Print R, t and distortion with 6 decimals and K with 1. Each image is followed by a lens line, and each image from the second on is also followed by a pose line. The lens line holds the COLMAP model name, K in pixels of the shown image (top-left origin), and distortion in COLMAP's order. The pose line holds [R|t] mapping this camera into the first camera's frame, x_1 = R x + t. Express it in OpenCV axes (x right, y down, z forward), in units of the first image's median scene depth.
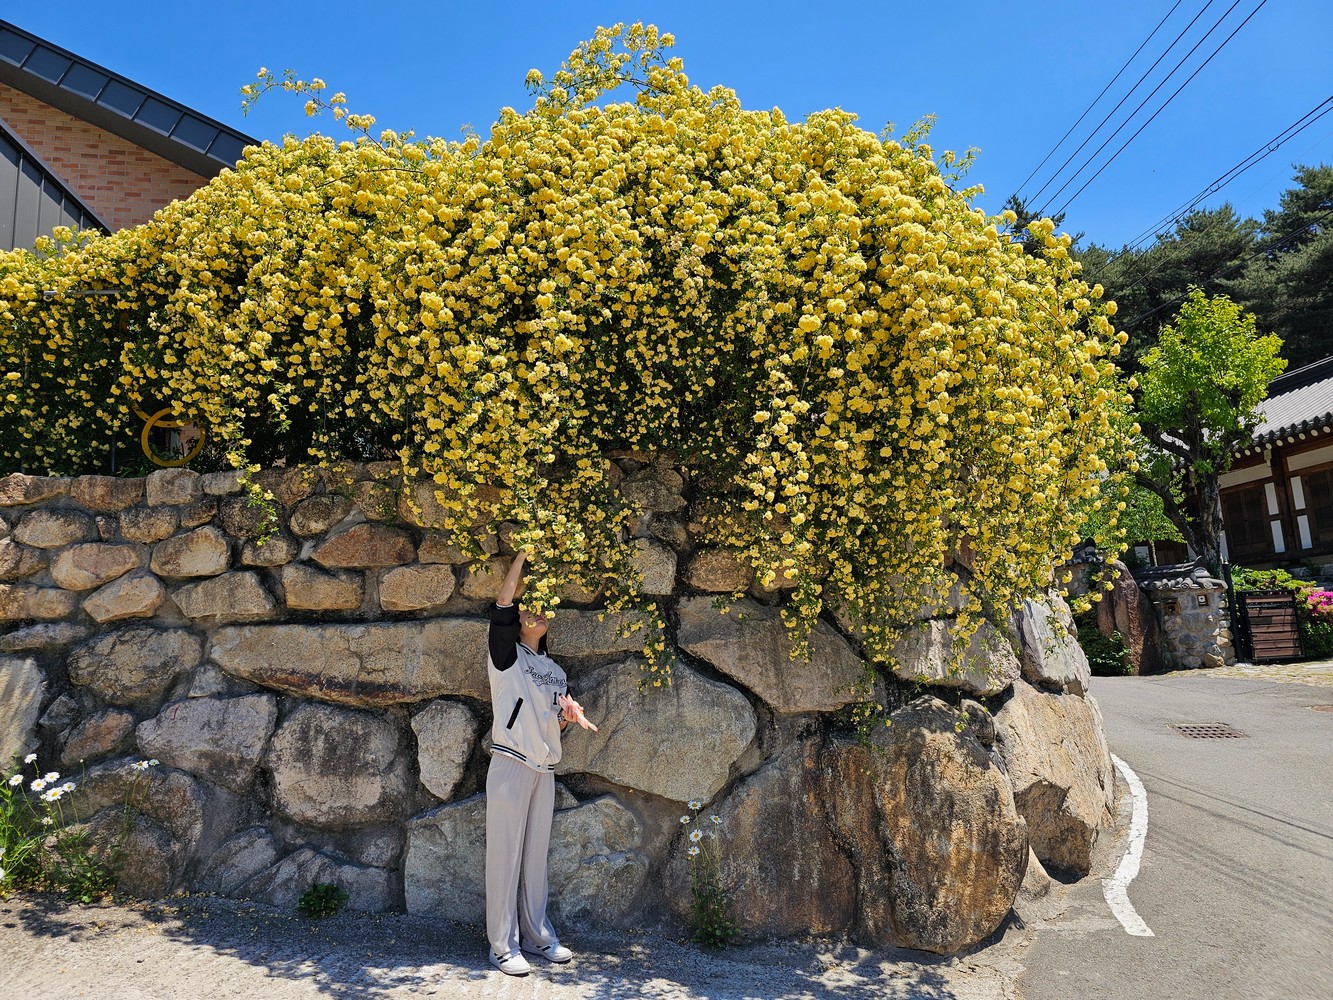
lens RADIAL K [[833.3, 0, 666.5], [0, 833.3, 500.0], [0, 0, 1]] dist [0.081242, -0.055478]
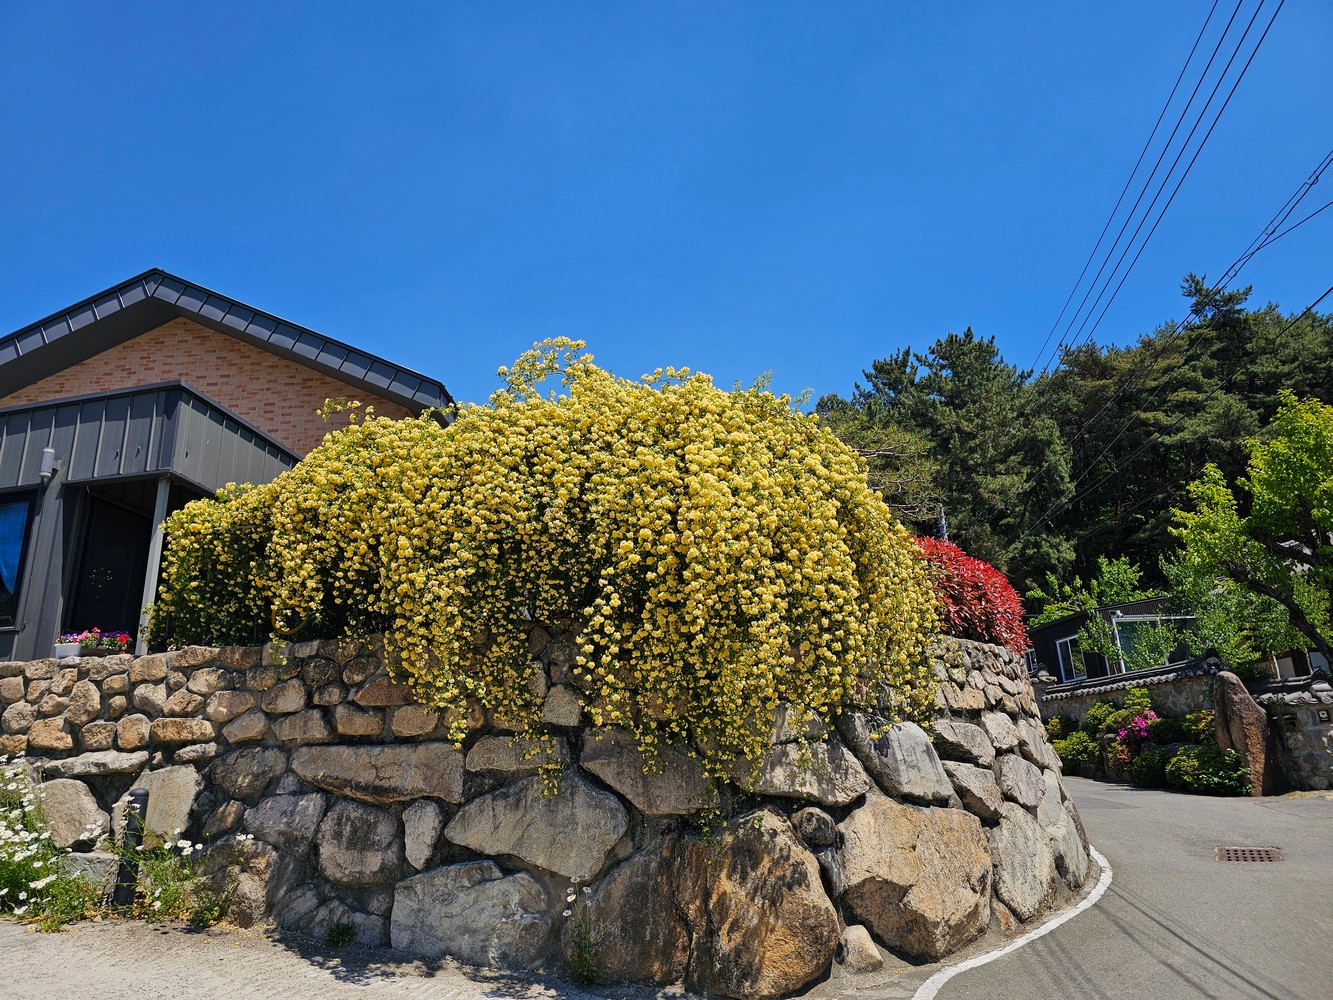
lens RADIAL K [[833.3, 0, 666.5], [0, 833.3, 500.0], [0, 0, 1]] dist [0.081242, -0.055478]
pose [[0.975039, -0.051675, -0.215936, 0.496597], [0.026323, 0.992584, -0.118678, -0.097168], [0.220467, 0.110032, 0.969168, -0.402911]]
